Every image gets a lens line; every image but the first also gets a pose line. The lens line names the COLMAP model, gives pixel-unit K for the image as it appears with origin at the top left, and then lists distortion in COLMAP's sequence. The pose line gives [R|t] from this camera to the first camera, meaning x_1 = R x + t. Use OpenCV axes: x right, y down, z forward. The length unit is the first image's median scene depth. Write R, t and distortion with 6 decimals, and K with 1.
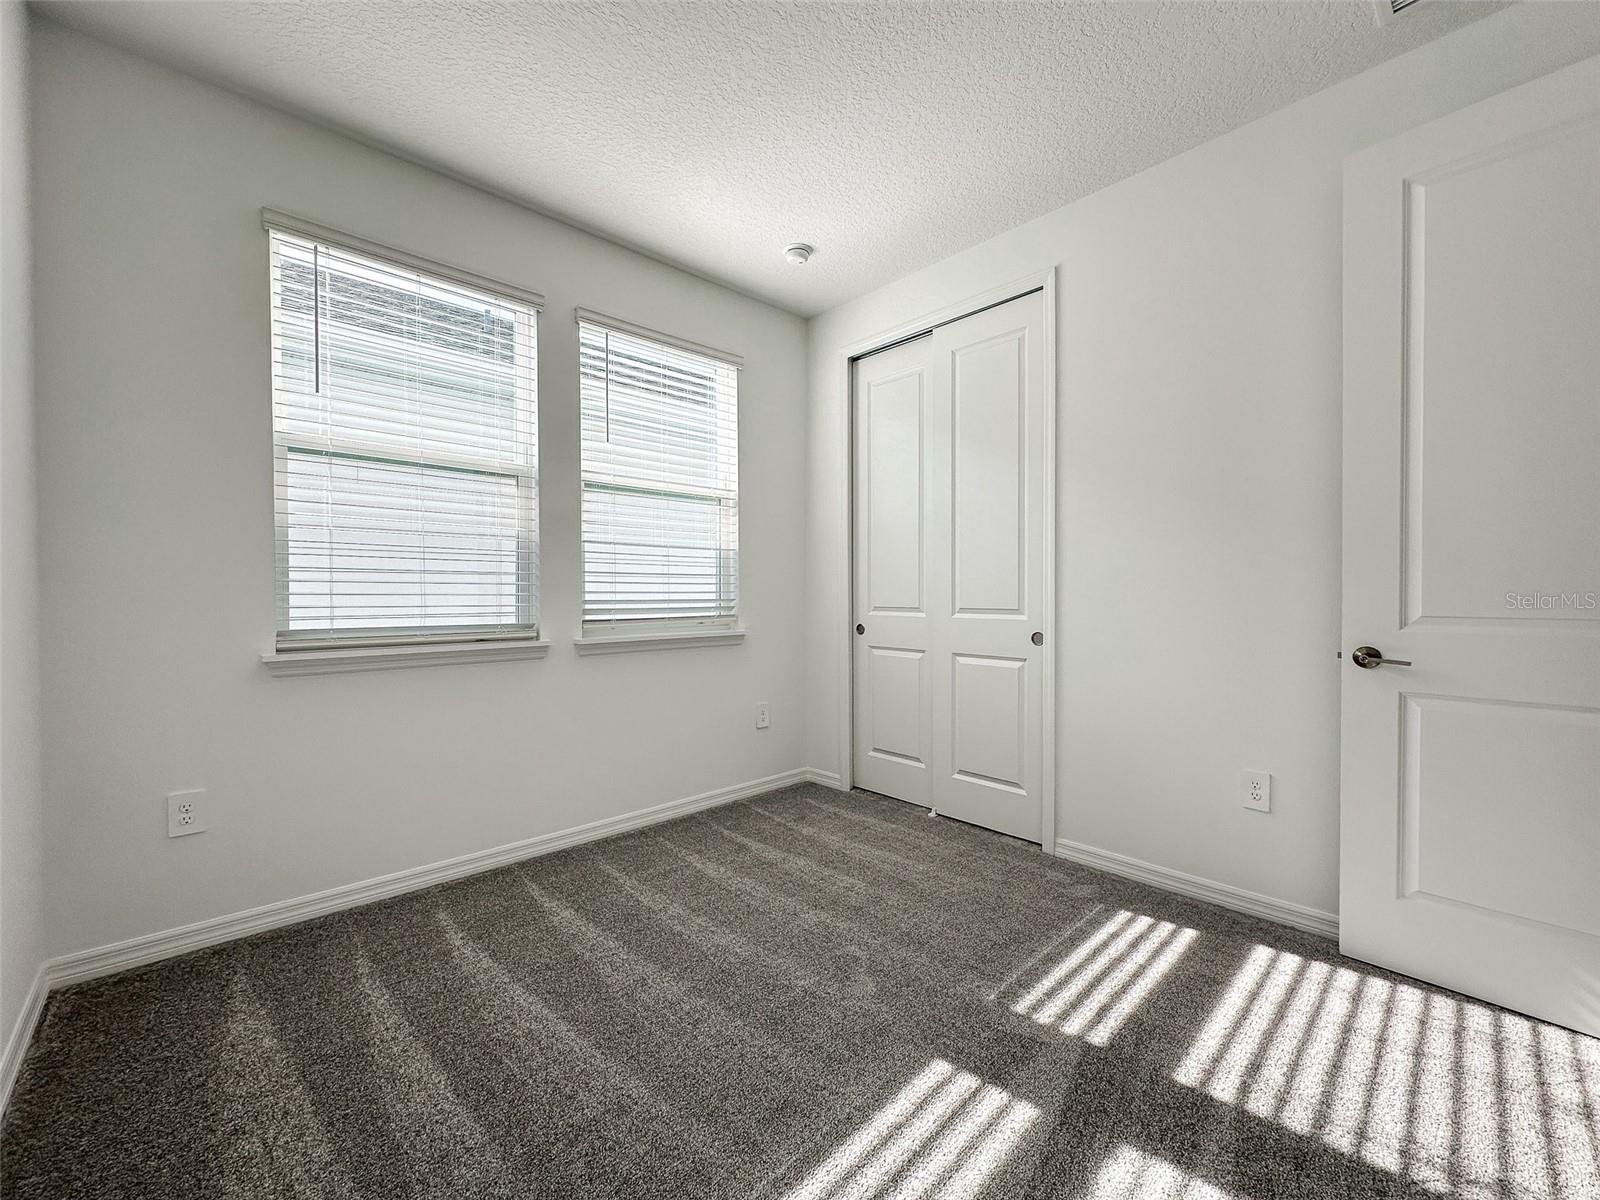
lens RADIAL K [[638.2, 0, 803.4], [0, 638.2, 603.0], [0, 0, 1]] dist [-0.003952, 0.000878]
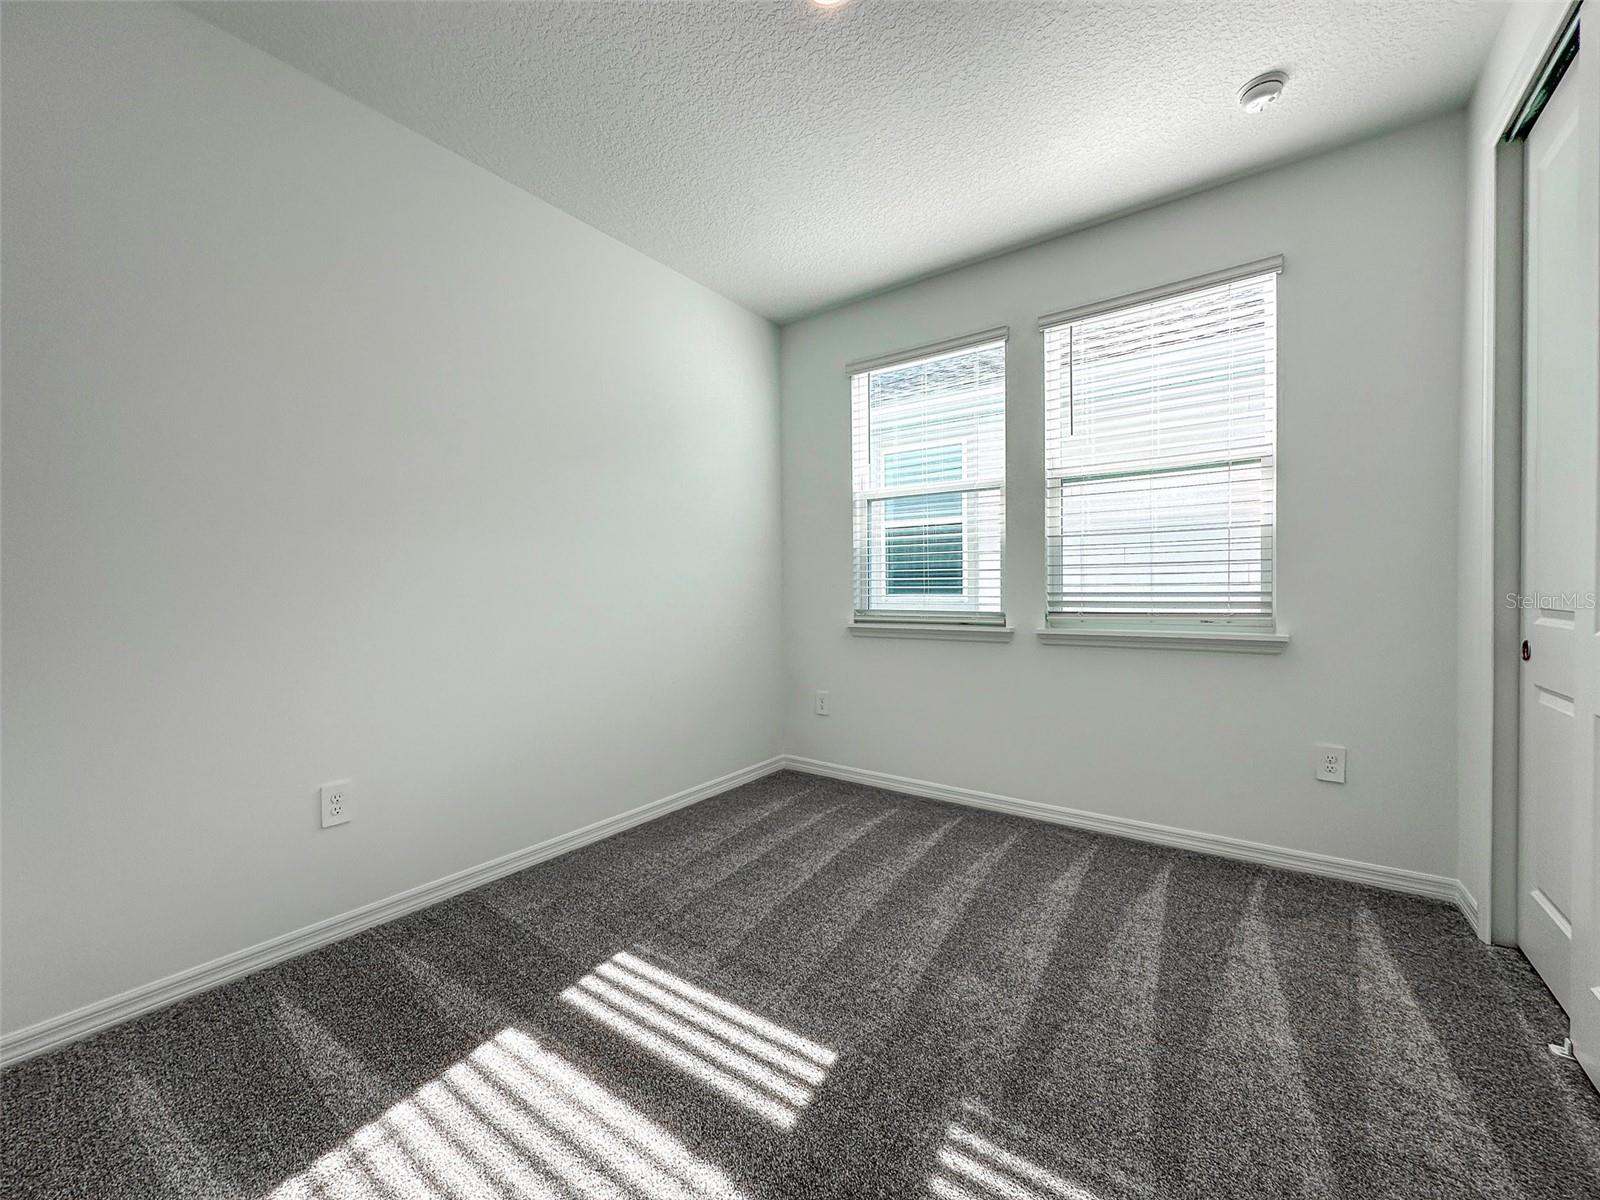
lens RADIAL K [[638.2, 0, 800.1], [0, 638.2, 603.7], [0, 0, 1]] dist [-0.003952, 0.000878]
pose [[0.183271, 0.023389, -0.982784, 0.610715], [-0.005786, 0.999725, 0.022713, -0.007393], [0.983045, 0.001524, 0.183356, 0.396700]]
